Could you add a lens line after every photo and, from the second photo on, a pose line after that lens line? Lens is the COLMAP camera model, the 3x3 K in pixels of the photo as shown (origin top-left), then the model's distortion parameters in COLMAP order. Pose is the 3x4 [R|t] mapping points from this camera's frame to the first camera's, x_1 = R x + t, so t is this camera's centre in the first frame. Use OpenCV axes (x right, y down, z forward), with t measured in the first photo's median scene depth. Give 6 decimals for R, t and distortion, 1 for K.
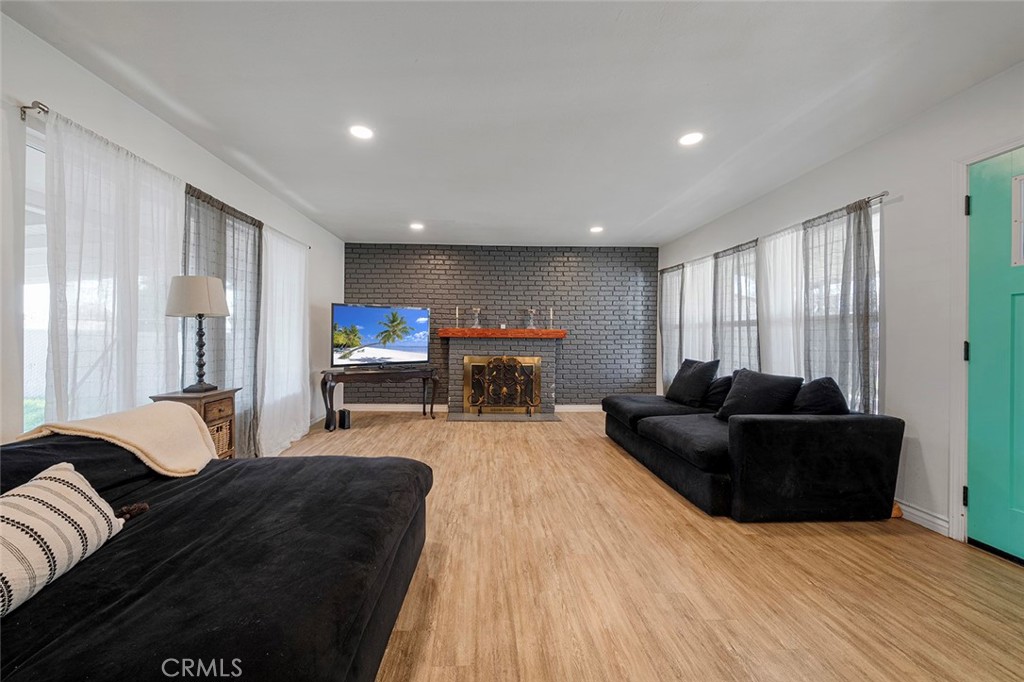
lens RADIAL K [[370.4, 0, 490.4], [0, 370.4, 337.9], [0, 0, 1]] dist [-0.002892, -0.000641]
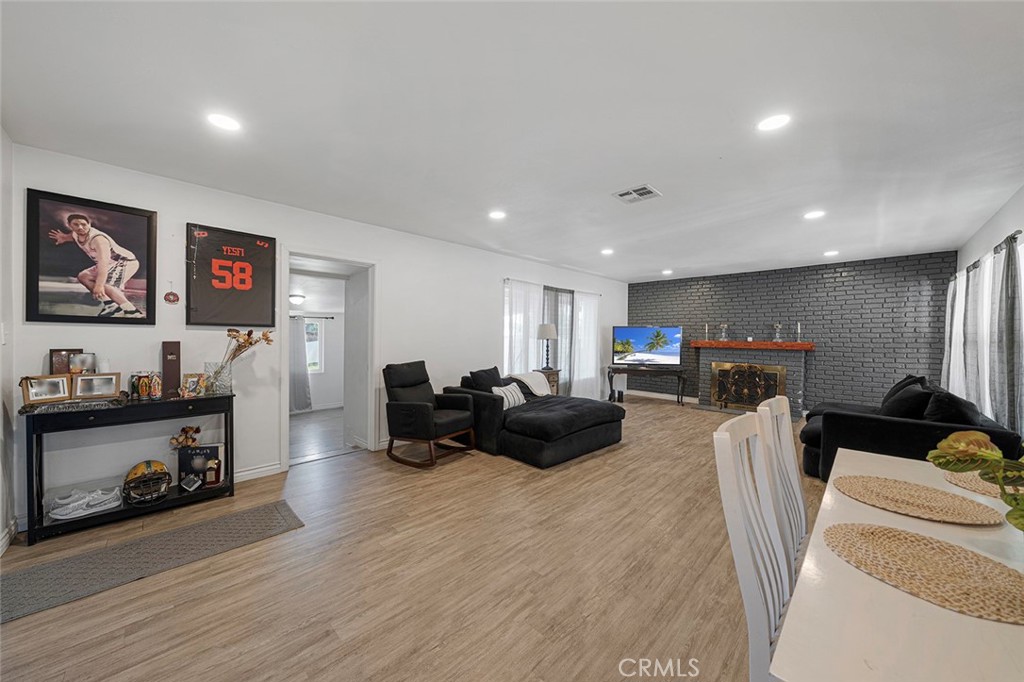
lens RADIAL K [[370.4, 0, 509.5], [0, 370.4, 339.0], [0, 0, 1]] dist [-0.002892, -0.000641]
pose [[0.686787, 0.004653, -0.726843, 0.711593], [-0.006232, 0.999980, 0.000512, -0.051608], [0.726832, 0.004178, 0.686803, -0.751142]]
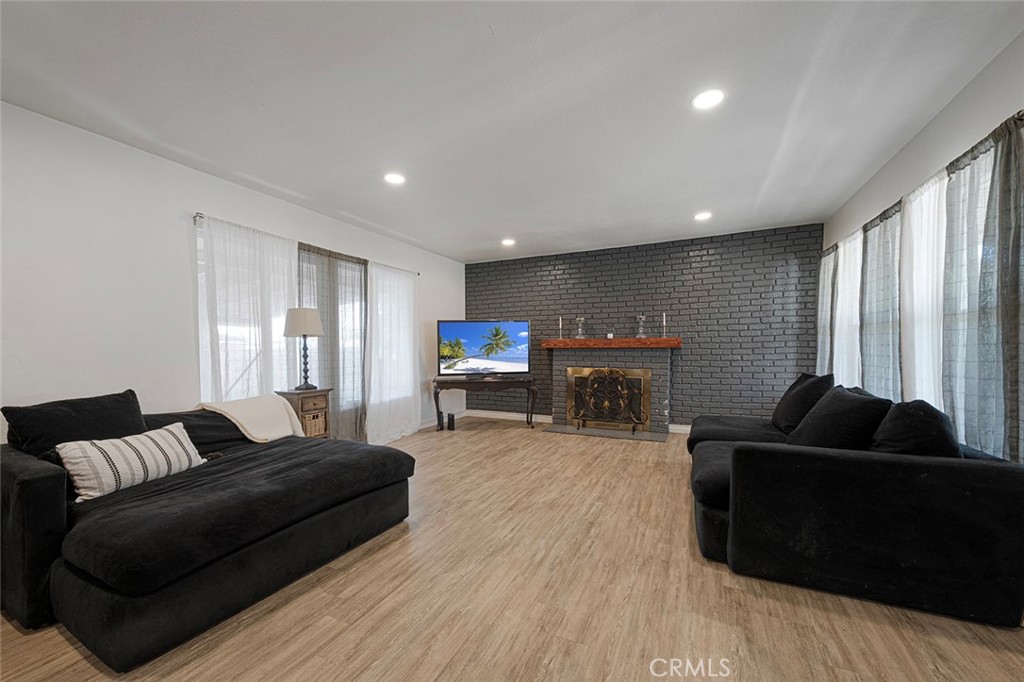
lens RADIAL K [[393.1, 0, 513.9], [0, 393.1, 358.6], [0, 0, 1]] dist [-0.001613, -0.000490]
pose [[0.890797, -0.002396, -0.454396, 0.511602], [0.013245, 0.999698, 0.020693, 0.005145], [0.454209, -0.024452, 0.890559, 0.023068]]
